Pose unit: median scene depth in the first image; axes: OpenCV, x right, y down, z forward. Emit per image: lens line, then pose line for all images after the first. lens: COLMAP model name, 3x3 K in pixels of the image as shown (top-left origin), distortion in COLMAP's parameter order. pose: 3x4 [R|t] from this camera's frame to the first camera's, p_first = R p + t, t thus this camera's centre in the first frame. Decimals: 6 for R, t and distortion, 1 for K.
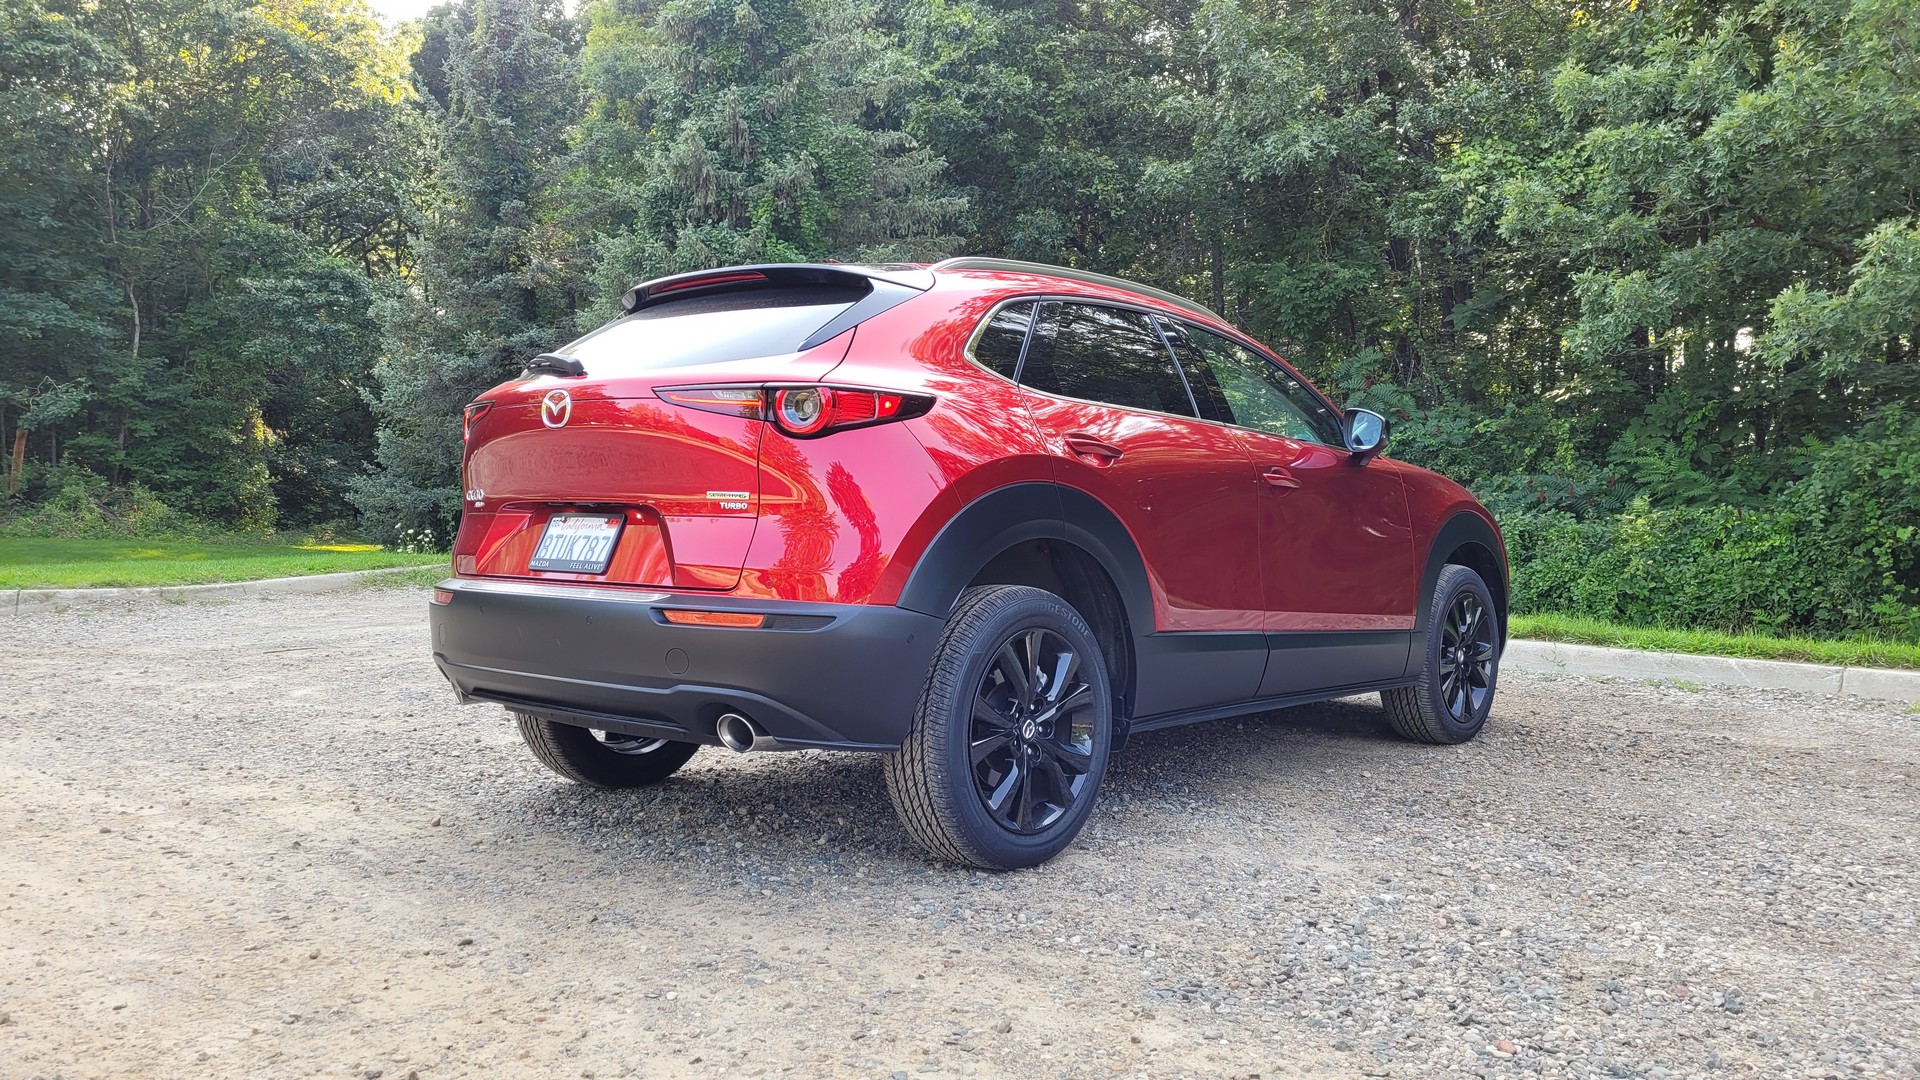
lens RADIAL K [[1518.6, 0, 946.6], [0, 1518.6, 544.8], [0, 0, 1]] dist [0.078730, -0.093155]
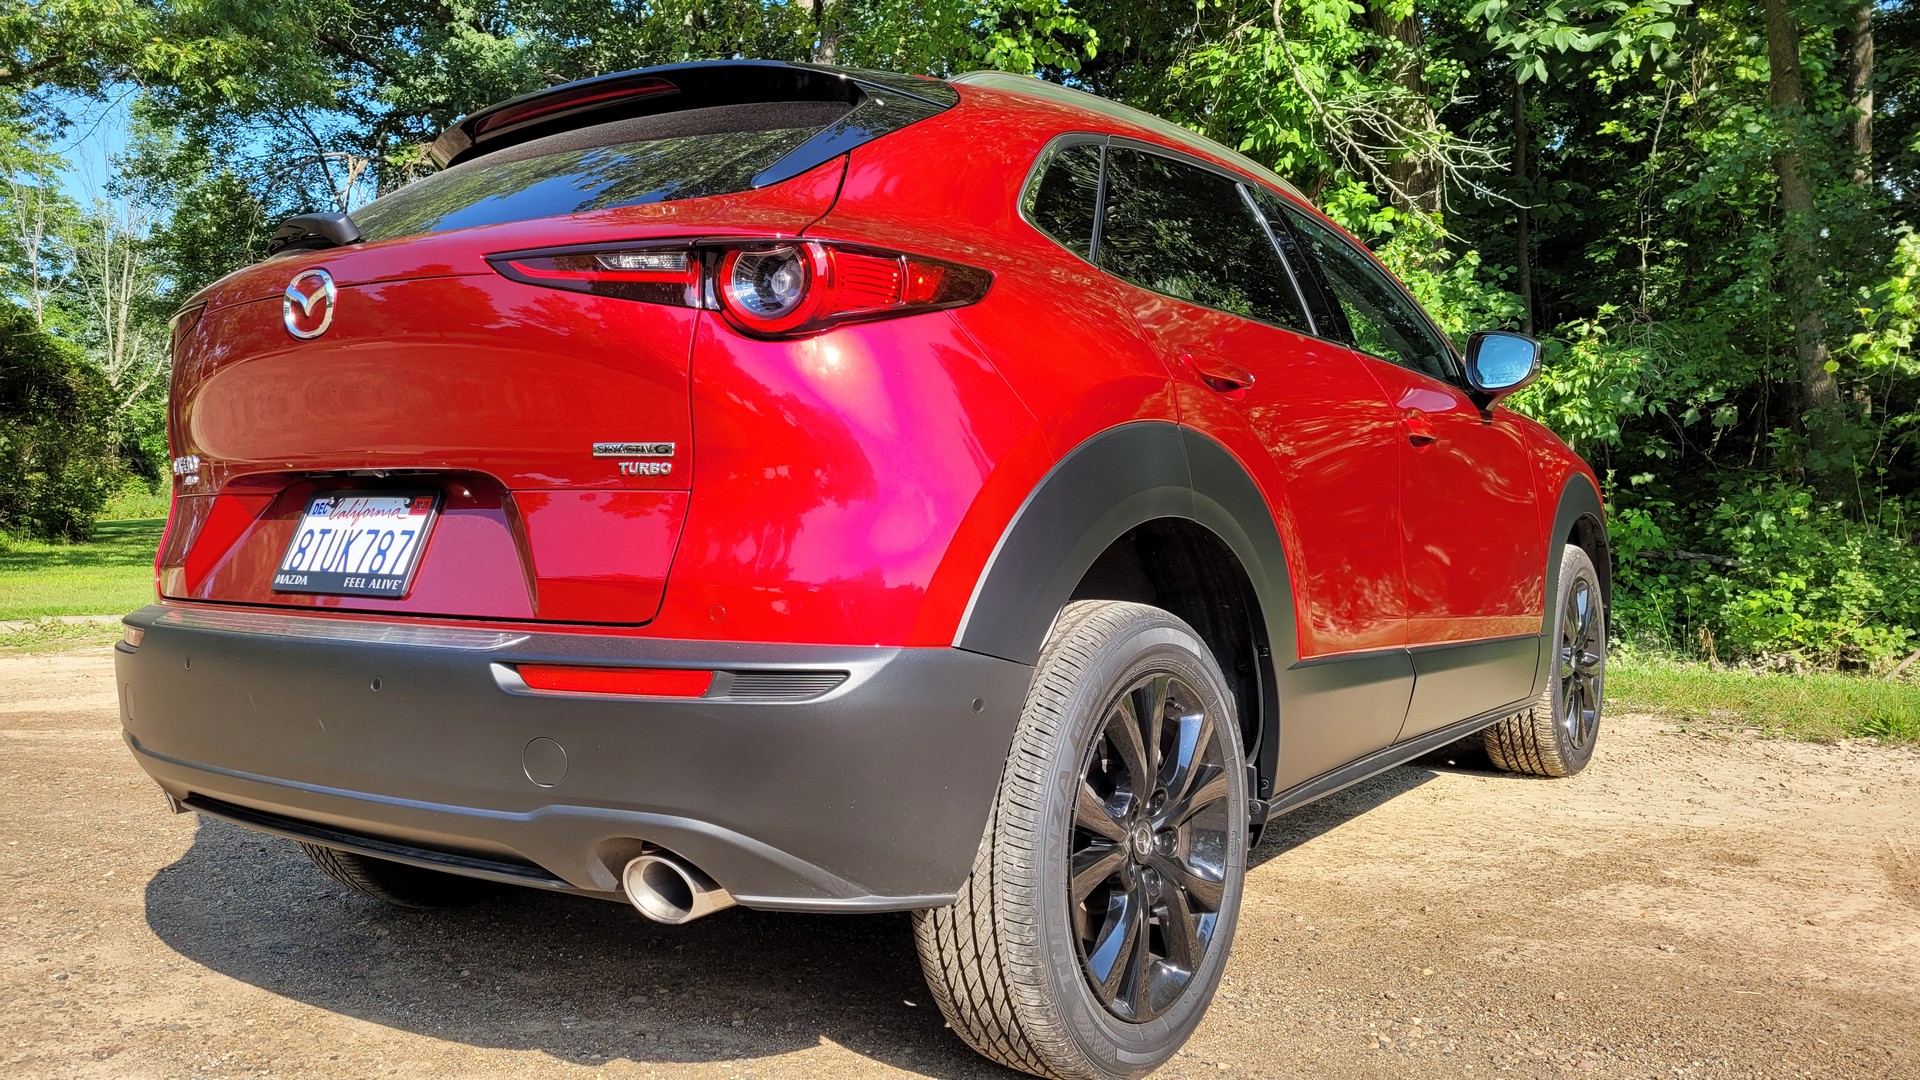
lens RADIAL K [[1505.9, 0, 924.7], [0, 1505.9, 535.1], [0, 0, 1]] dist [0.079398, -0.082755]
pose [[0.995771, -0.020948, 0.089445, -0.080416], [0.020850, 0.999781, 0.002028, -0.000433], [-0.089468, -0.000154, 0.995990, 0.409502]]
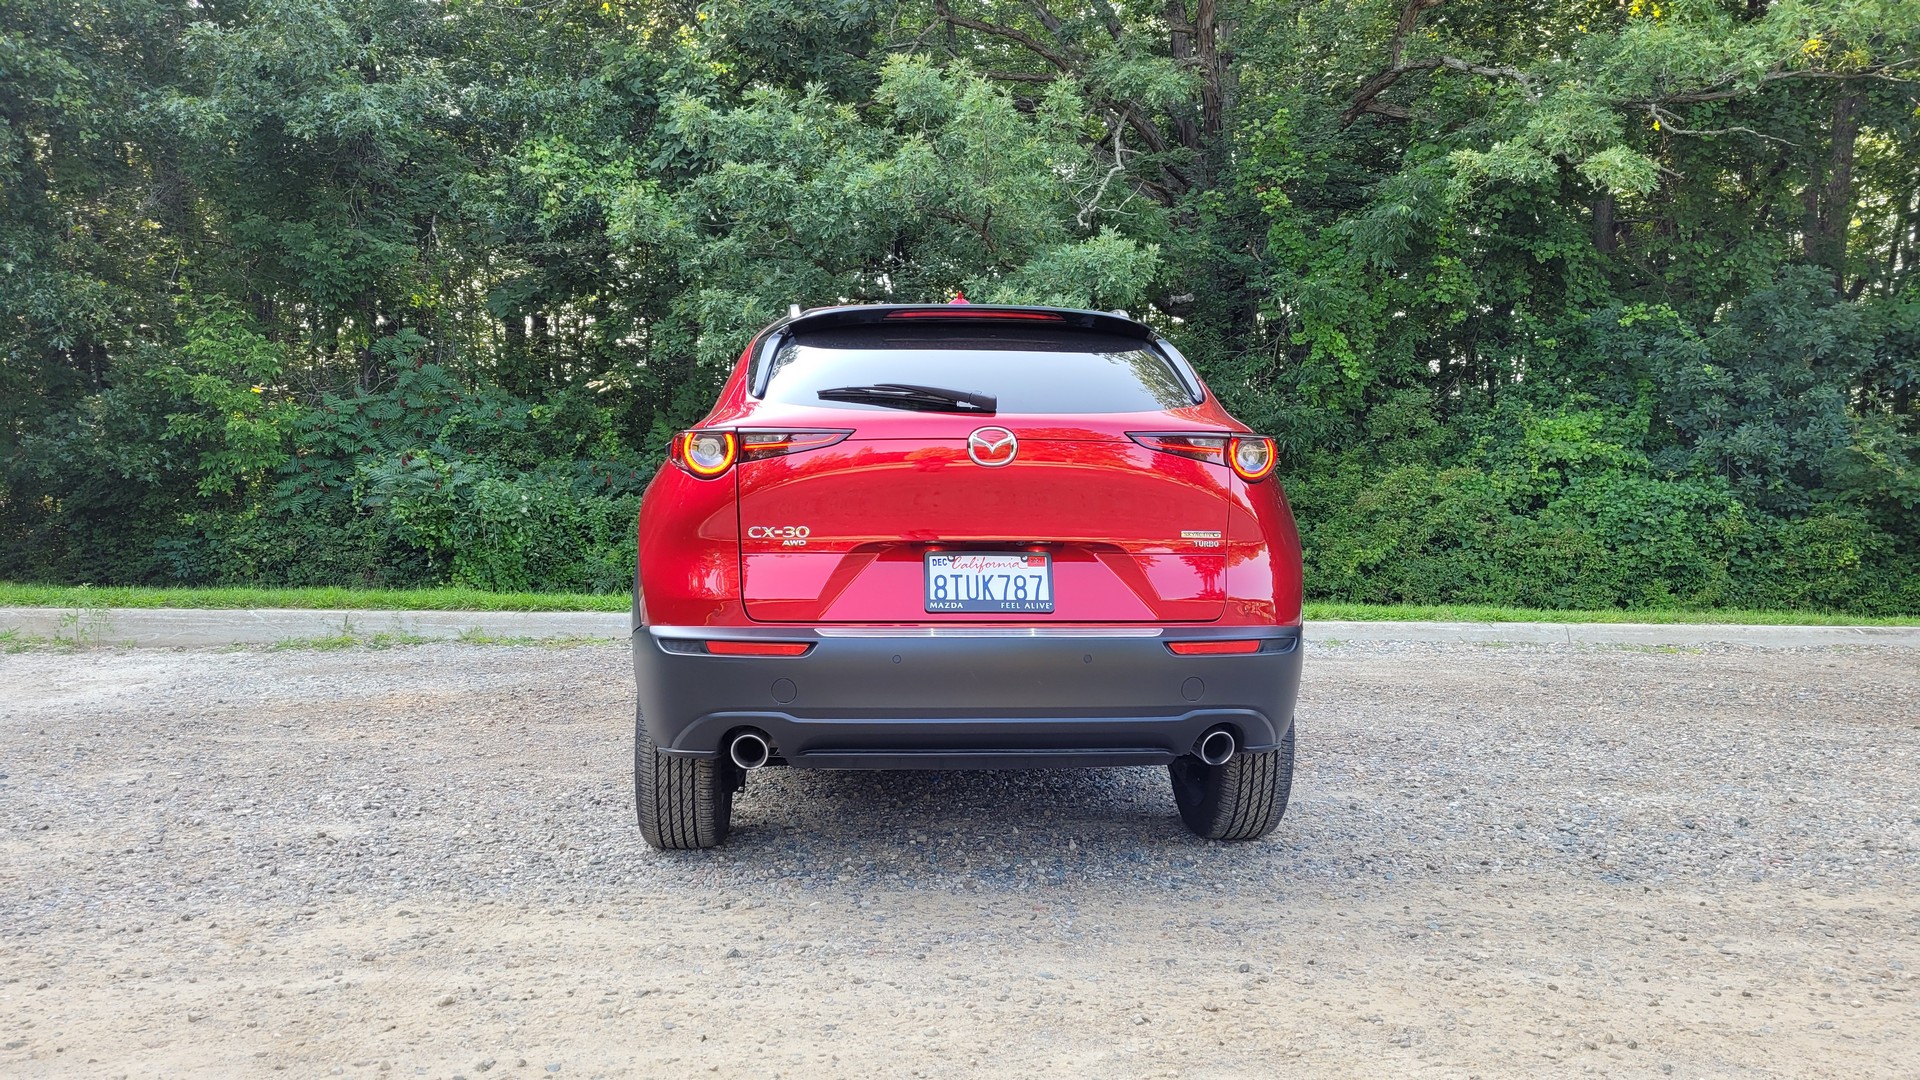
lens RADIAL K [[1499.3, 0, 949.5], [0, 1499.3, 594.8], [0, 0, 1]] dist [0.084092, 0.003465]
pose [[0.704681, -0.055527, 0.707348, -0.935558], [0.017718, 0.997999, 0.060692, -0.051686], [-0.709303, -0.030236, 0.704255, 0.327818]]
